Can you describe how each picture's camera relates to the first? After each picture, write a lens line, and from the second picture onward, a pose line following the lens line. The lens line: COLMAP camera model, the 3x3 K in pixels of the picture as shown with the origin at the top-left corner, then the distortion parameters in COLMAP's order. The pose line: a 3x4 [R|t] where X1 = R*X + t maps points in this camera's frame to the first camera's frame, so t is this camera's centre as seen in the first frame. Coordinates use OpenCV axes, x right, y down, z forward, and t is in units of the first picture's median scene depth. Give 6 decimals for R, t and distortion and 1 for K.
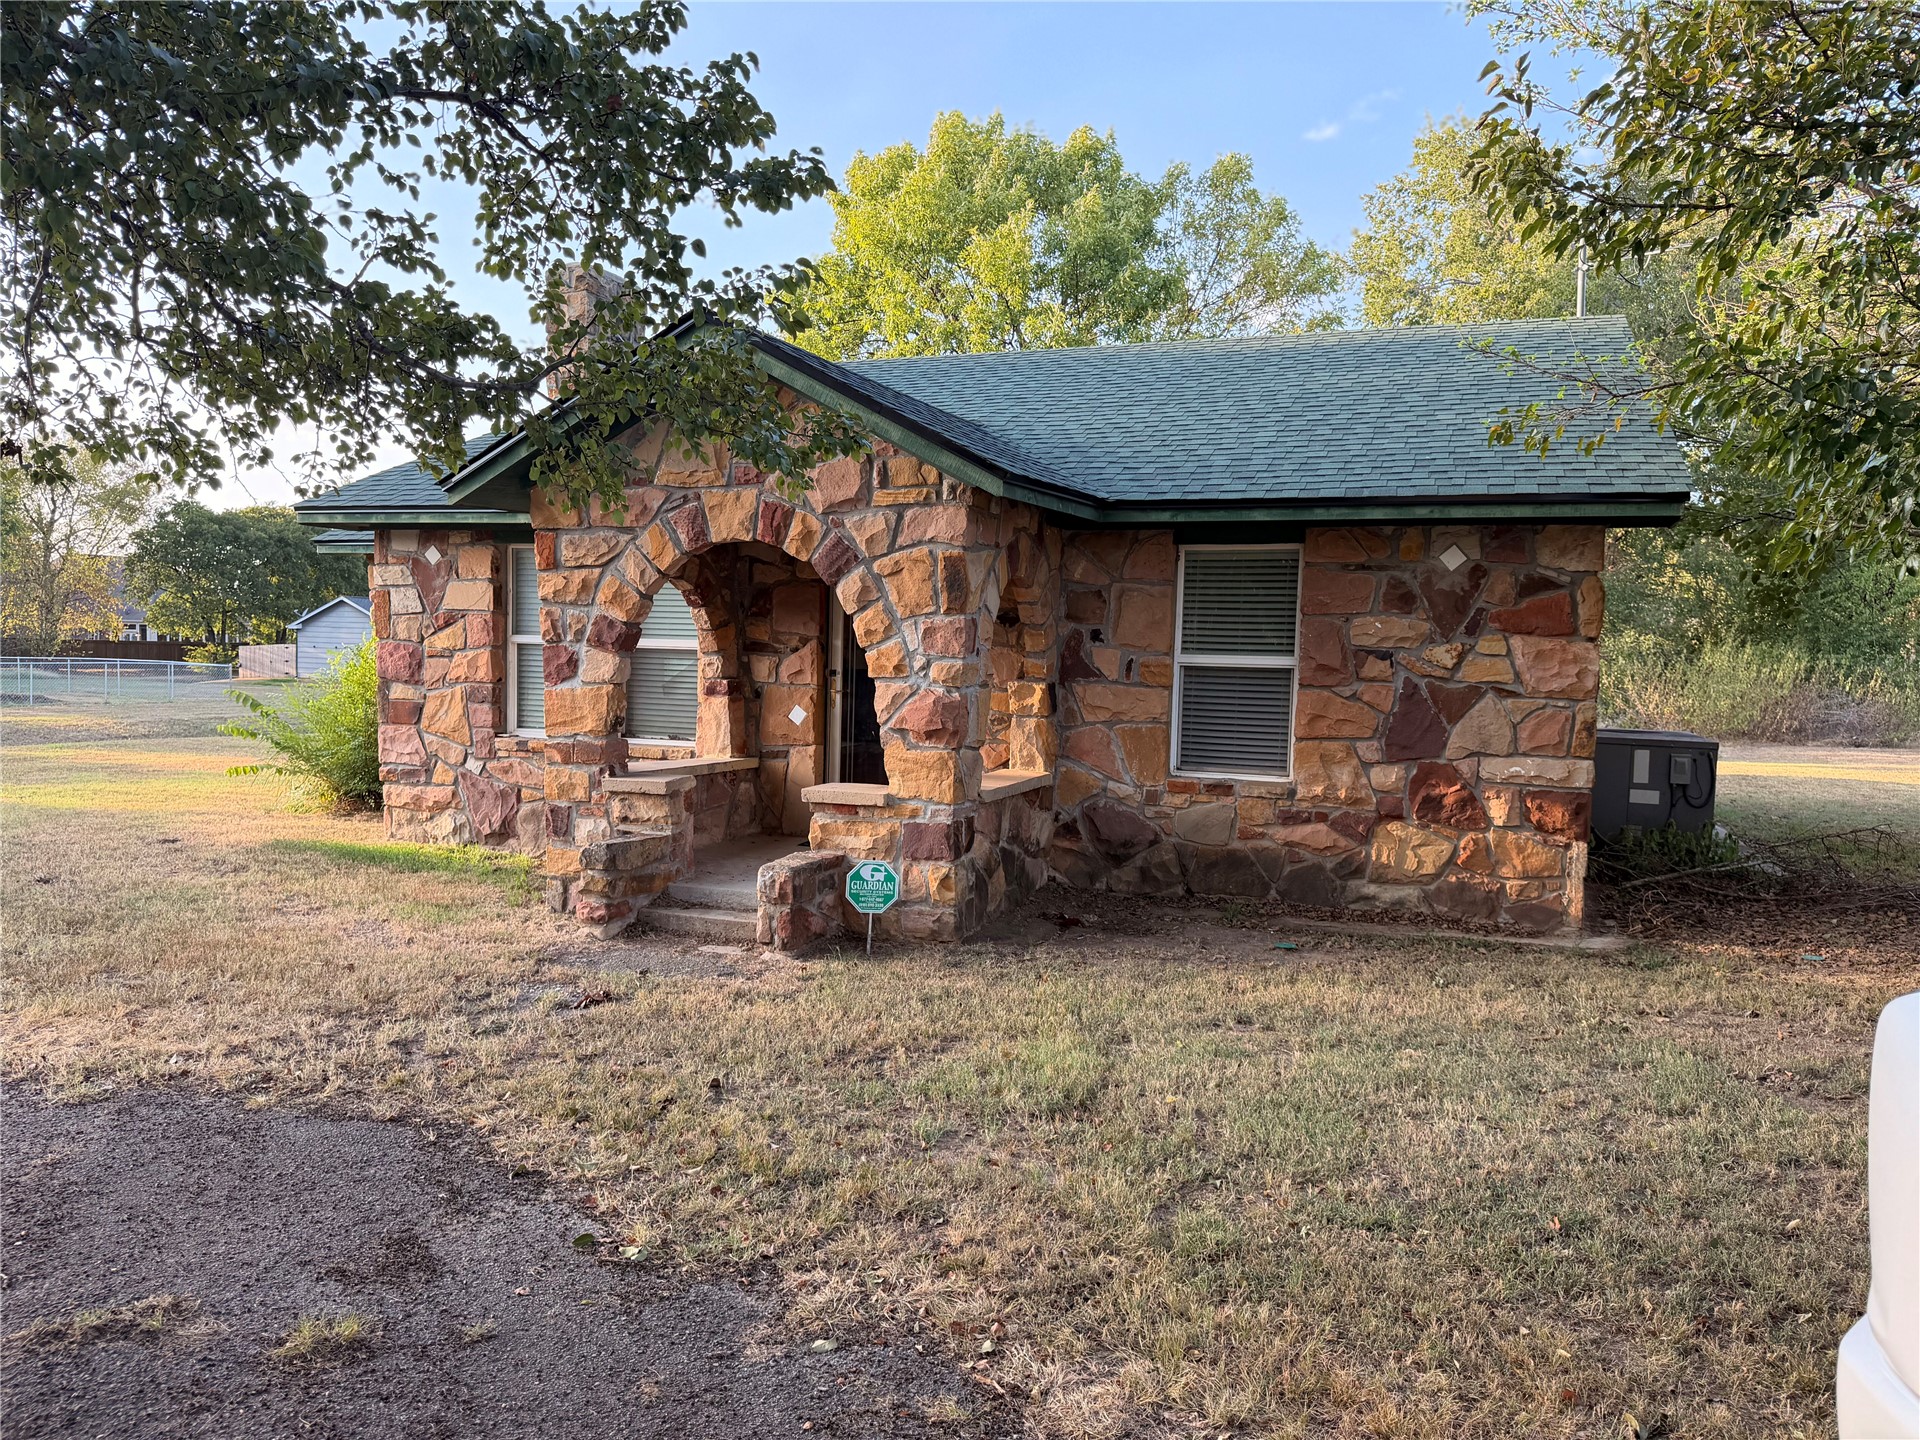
lens RADIAL K [[1349.2, 0, 953.0], [0, 1349.2, 732.0], [0, 0, 1]] dist [0.101675, -0.139877]
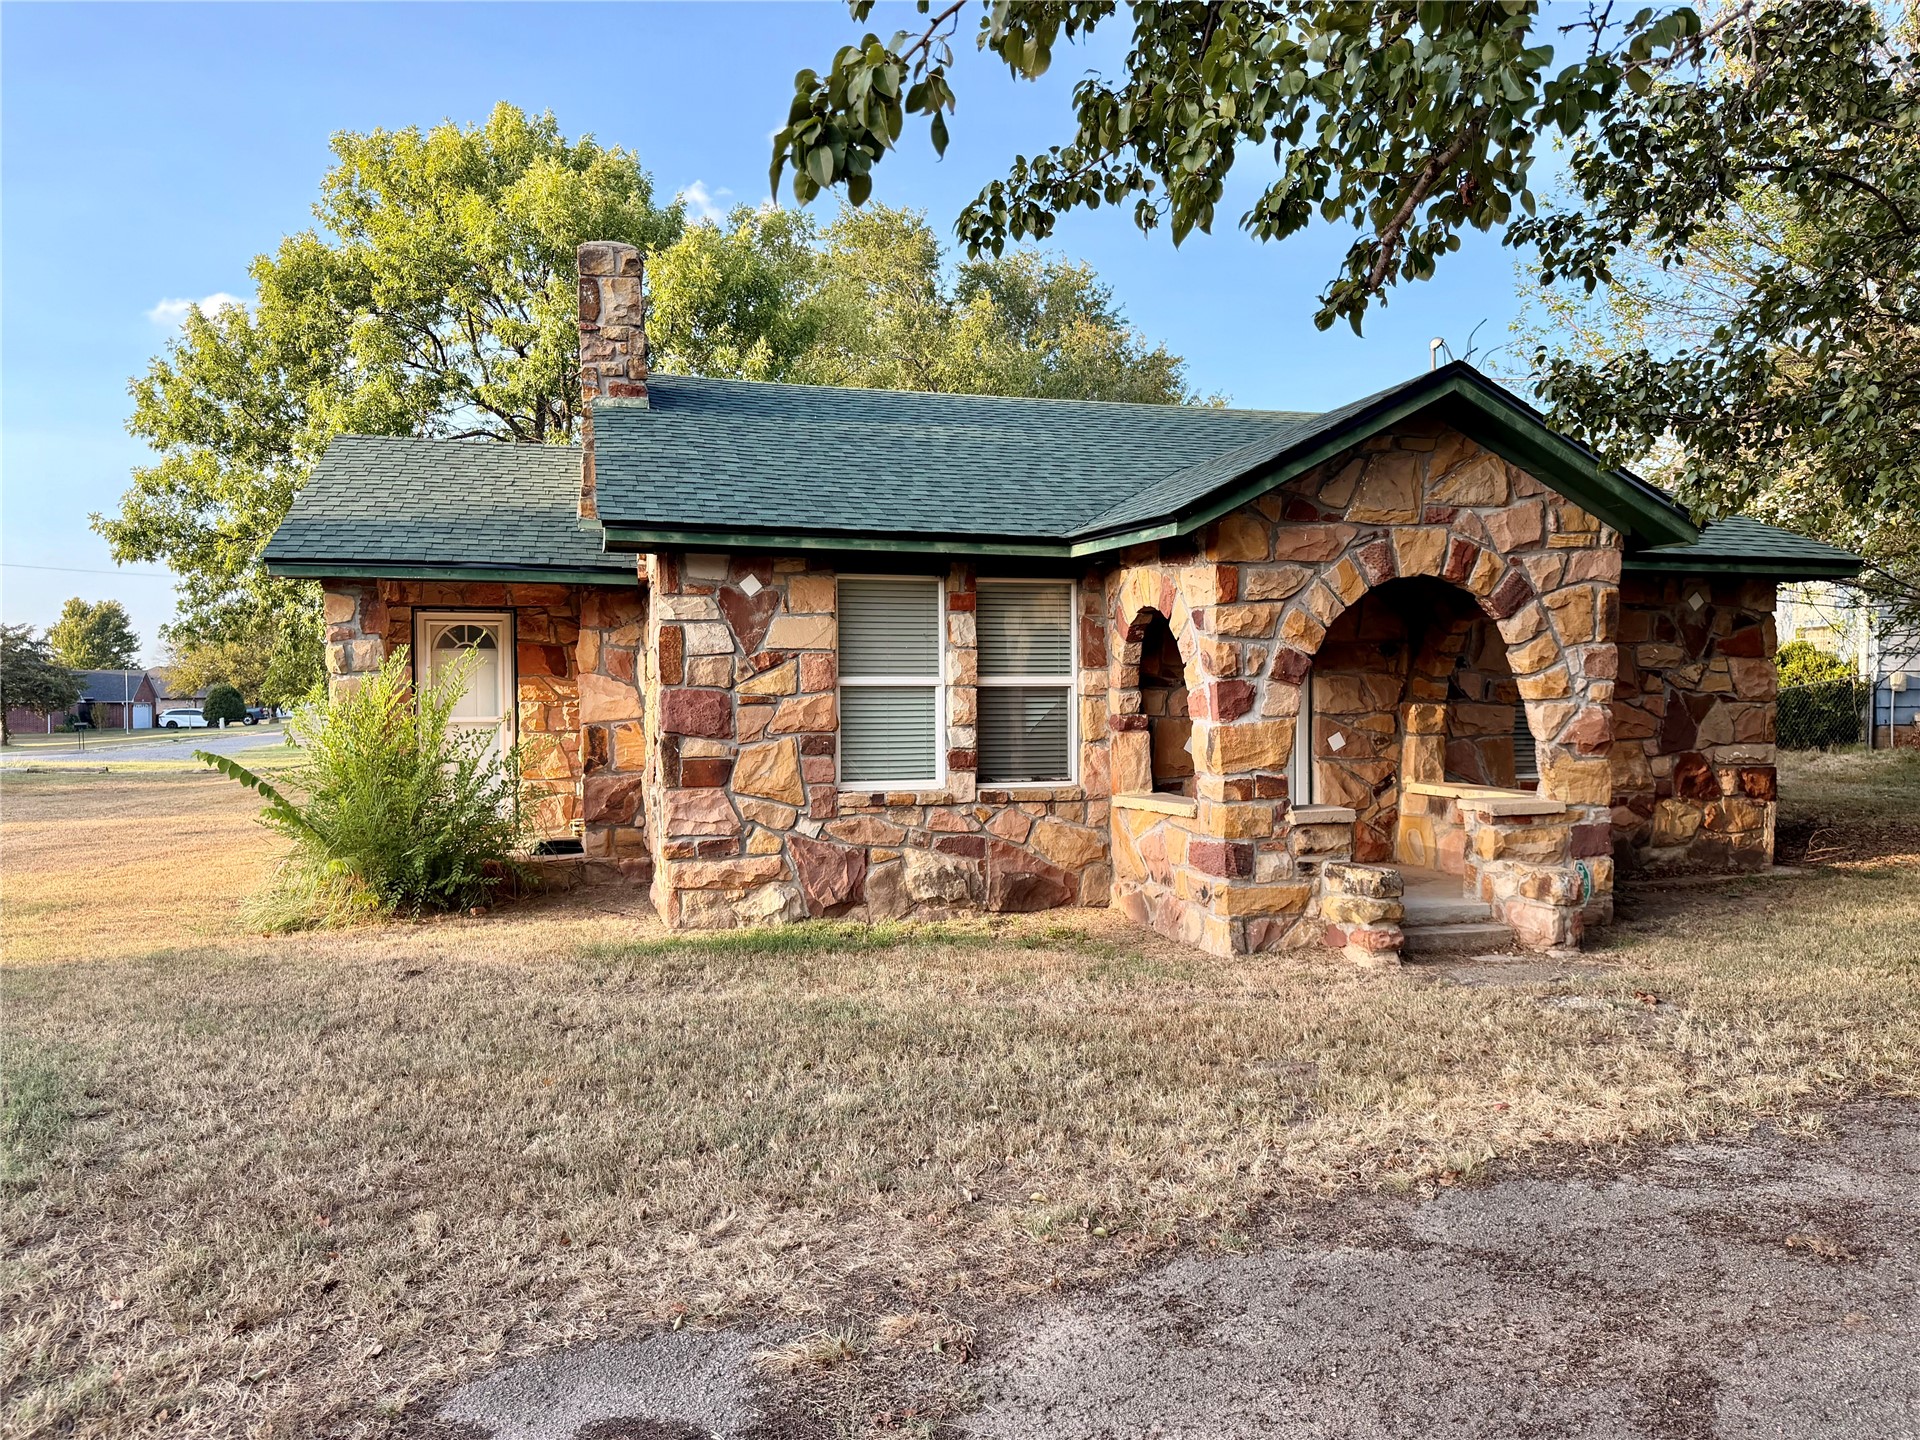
lens RADIAL K [[1349.2, 0, 946.8], [0, 1349.2, 733.6], [0, 0, 1]] dist [0.101675, -0.139877]
pose [[0.809210, -0.045050, 0.585789, -1.033209], [0.061683, 0.998060, -0.008454, -0.029998], [-0.584272, 0.042974, 0.810419, 0.334188]]
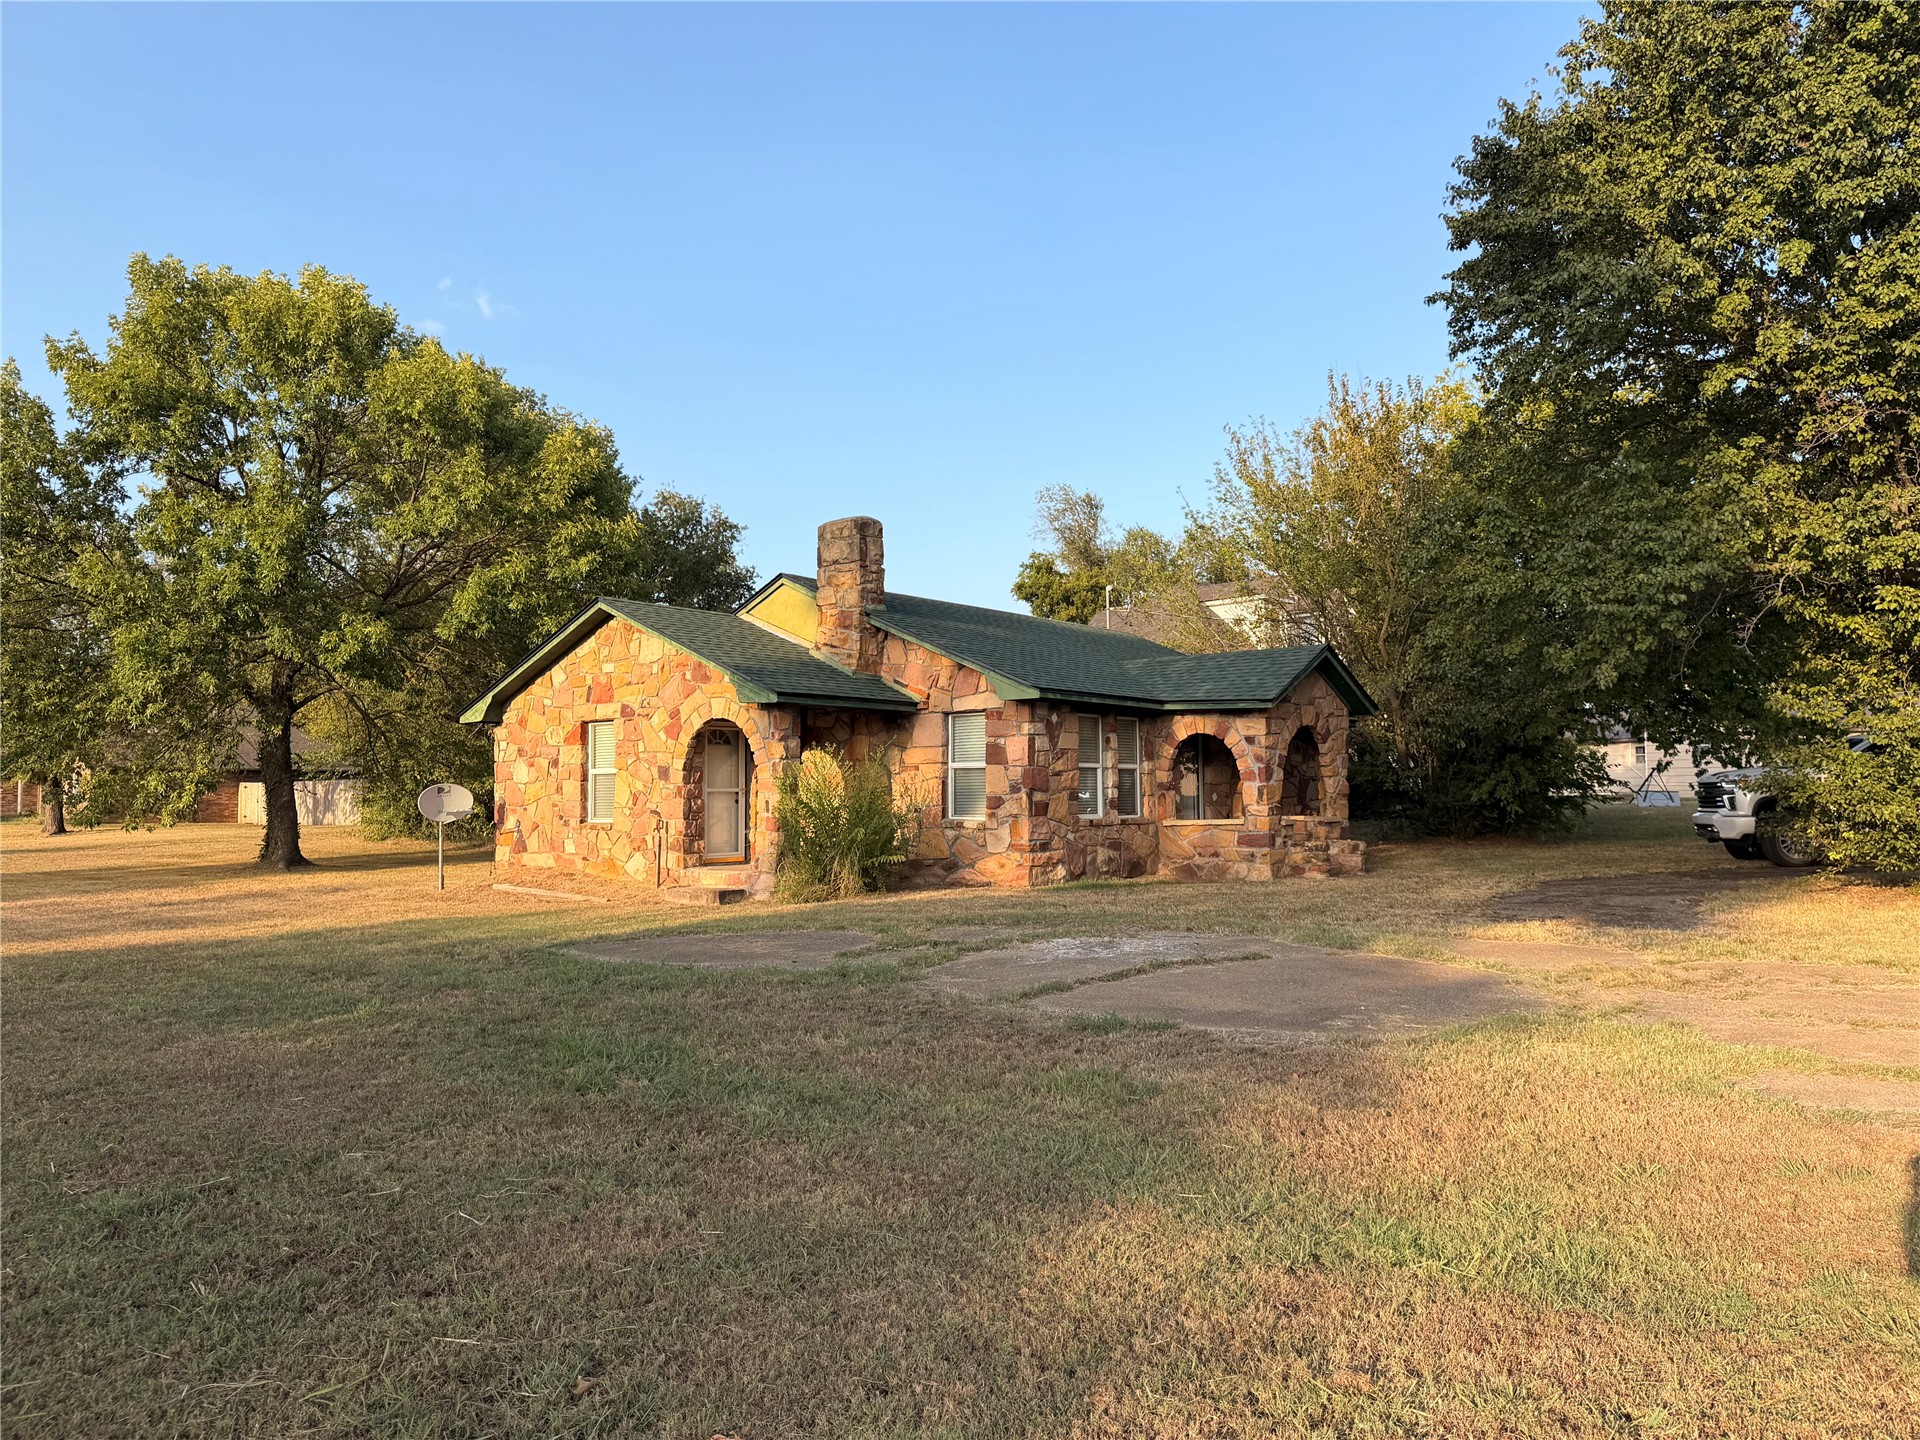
lens RADIAL K [[1349.2, 0, 973.4], [0, 1349.2, 721.5], [0, 0, 1]] dist [0.101675, -0.139877]
pose [[0.322693, 0.026439, 0.946134, -2.722880], [0.074479, 0.995801, -0.053229, -0.053243], [-0.943569, 0.087644, 0.319368, 0.724362]]
